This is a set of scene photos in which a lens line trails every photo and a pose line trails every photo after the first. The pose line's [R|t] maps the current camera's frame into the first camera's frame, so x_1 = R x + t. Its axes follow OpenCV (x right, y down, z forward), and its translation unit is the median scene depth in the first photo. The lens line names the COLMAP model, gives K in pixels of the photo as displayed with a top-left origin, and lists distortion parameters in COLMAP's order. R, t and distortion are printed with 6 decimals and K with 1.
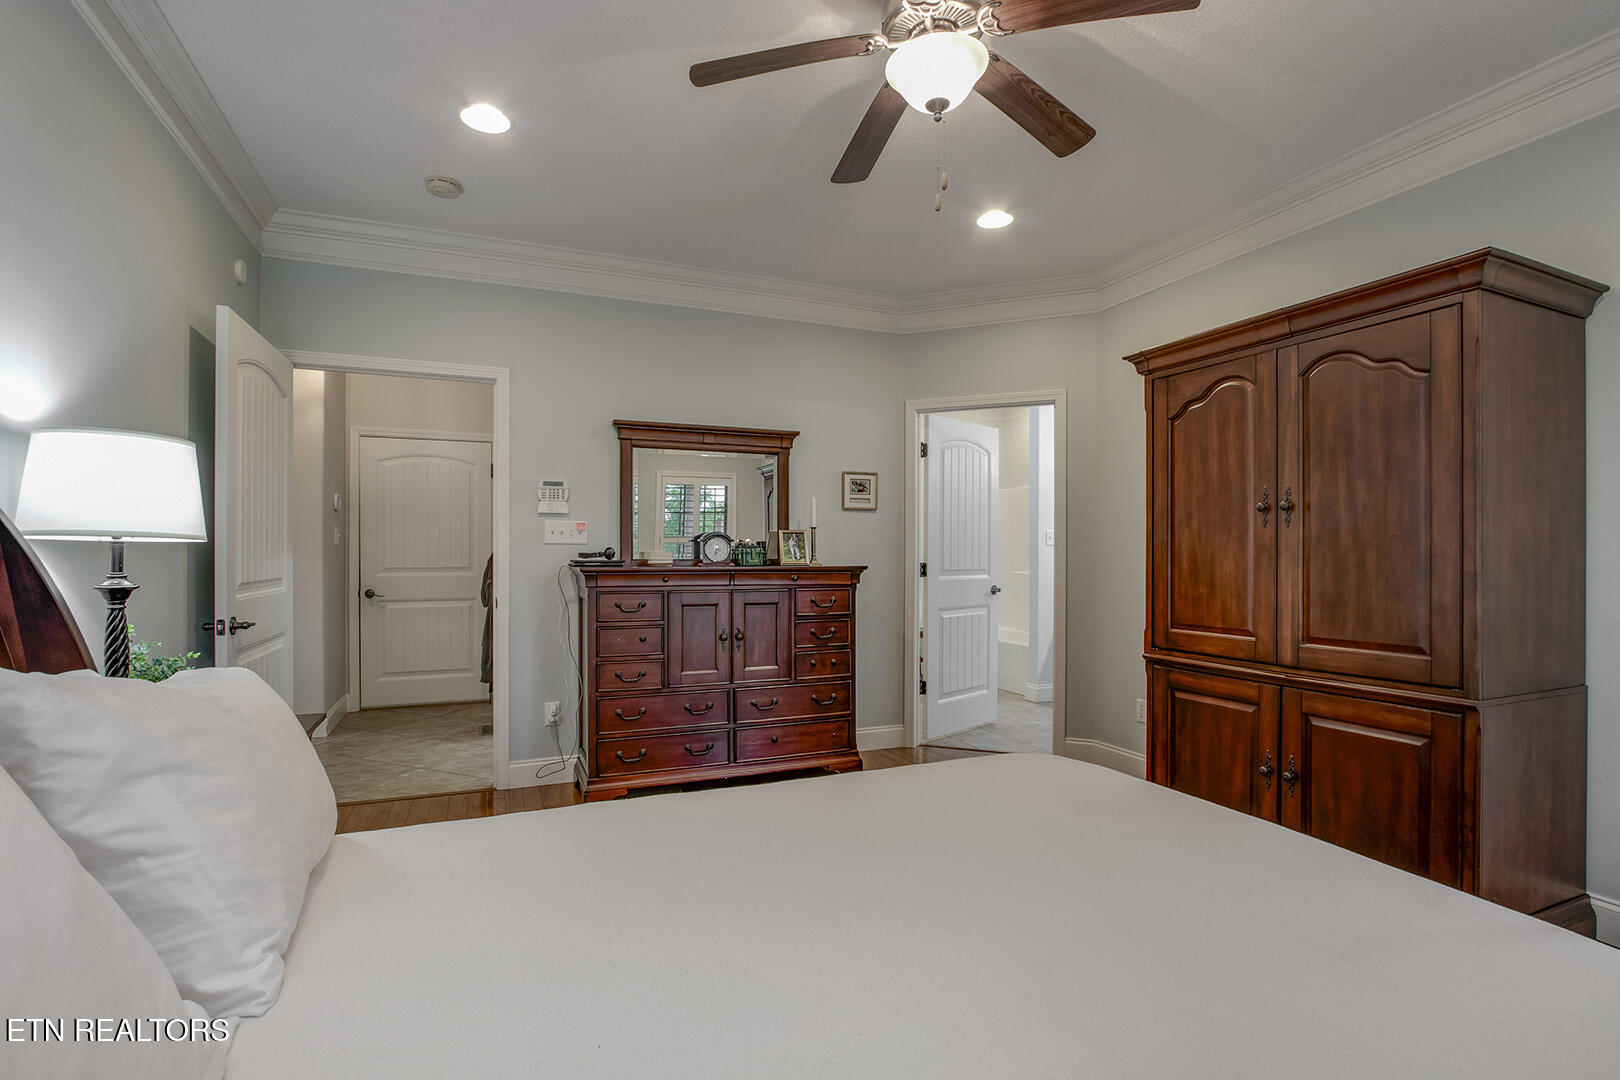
lens RADIAL K [[763.9, 0, 818.2], [0, 763.9, 549.0], [0, 0, 1]] dist [-0.026815, 0.004047]
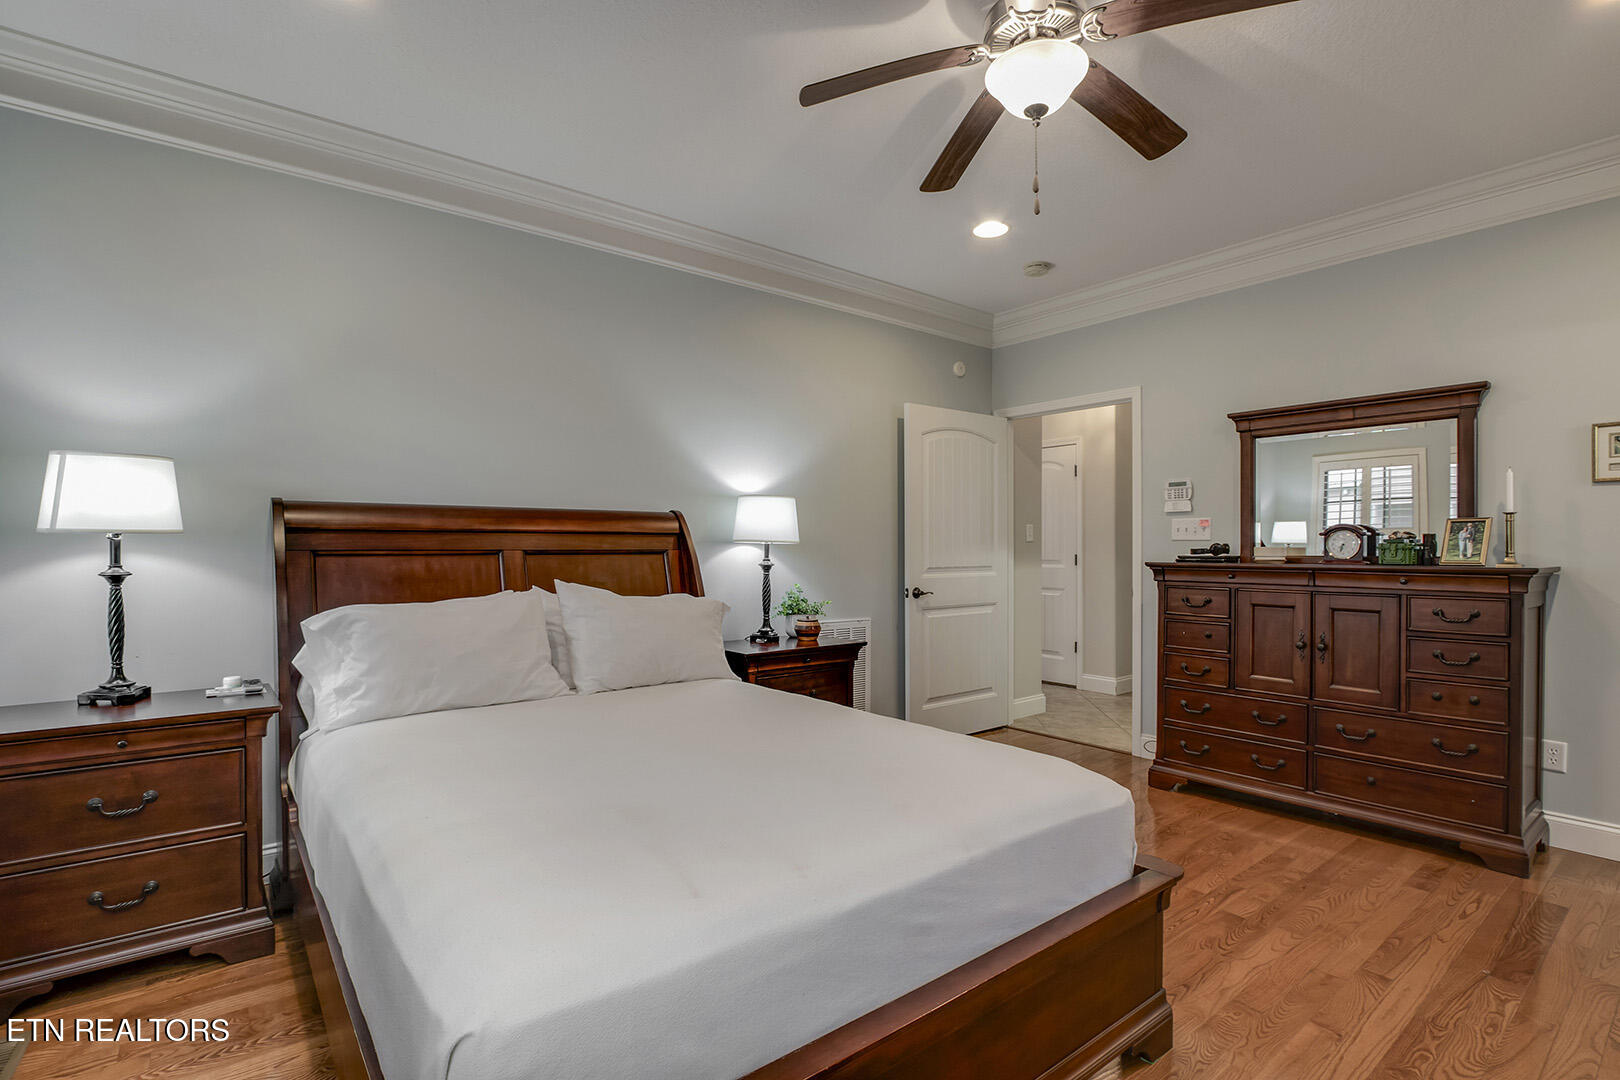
lens RADIAL K [[763.9, 0, 826.7], [0, 763.9, 544.2], [0, 0, 1]] dist [-0.026815, 0.004047]
pose [[0.286908, -0.006622, -0.957935, 0.531306], [0.003955, 0.999976, -0.005728, 0.002794], [0.957950, -0.002145, 0.286927, 0.219959]]
